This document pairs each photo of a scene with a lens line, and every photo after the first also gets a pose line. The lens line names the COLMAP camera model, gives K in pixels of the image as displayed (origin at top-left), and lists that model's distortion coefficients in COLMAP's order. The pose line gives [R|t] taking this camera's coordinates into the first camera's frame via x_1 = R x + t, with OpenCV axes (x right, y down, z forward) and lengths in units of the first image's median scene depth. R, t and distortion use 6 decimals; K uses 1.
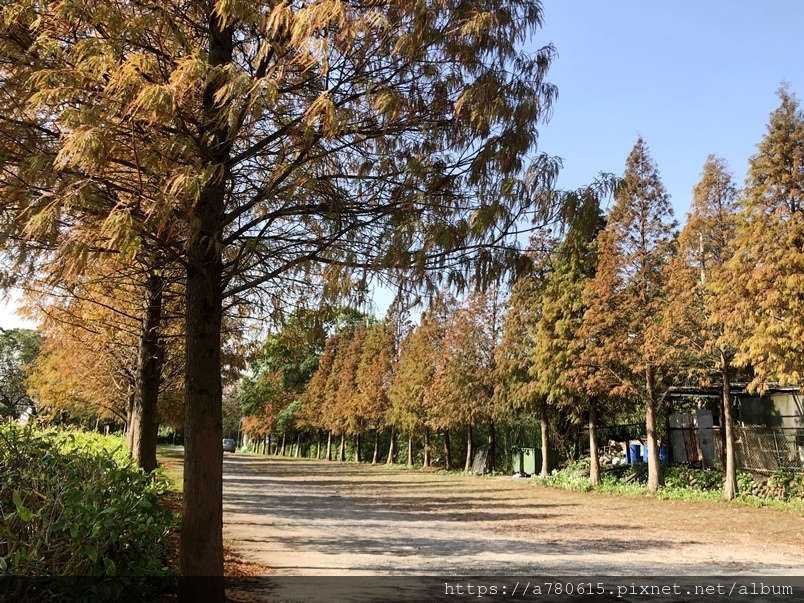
lens RADIAL K [[788.9, 0, 402.0], [0, 788.9, 301.5], [0, 0, 1]] dist [0.095321, -0.001359]
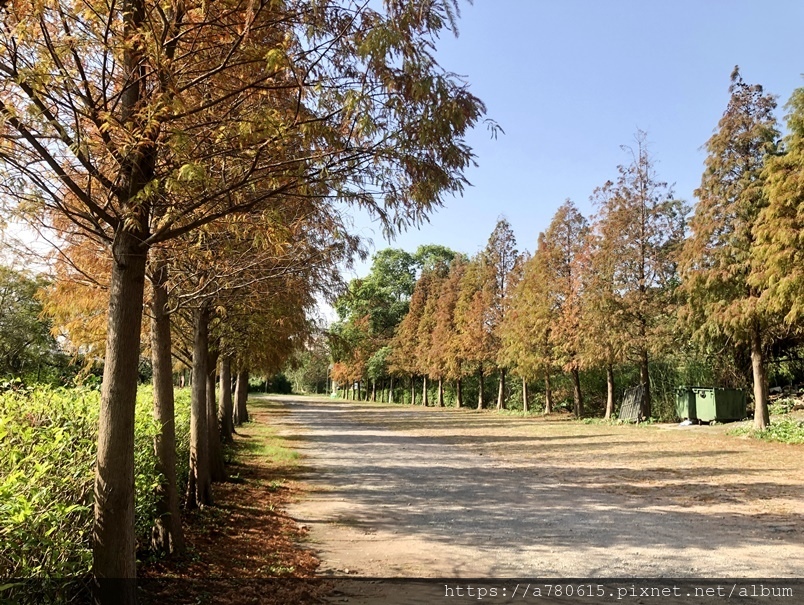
lens RADIAL K [[676.3, 0, 411.5], [0, 676.3, 288.4], [0, 0, 1]] dist [0.011593, -0.002383]
pose [[0.997017, -0.042423, -0.064483, -0.054891], [0.044730, 0.998394, 0.034774, 0.033186], [0.062904, -0.037555, 0.997313, 0.212528]]
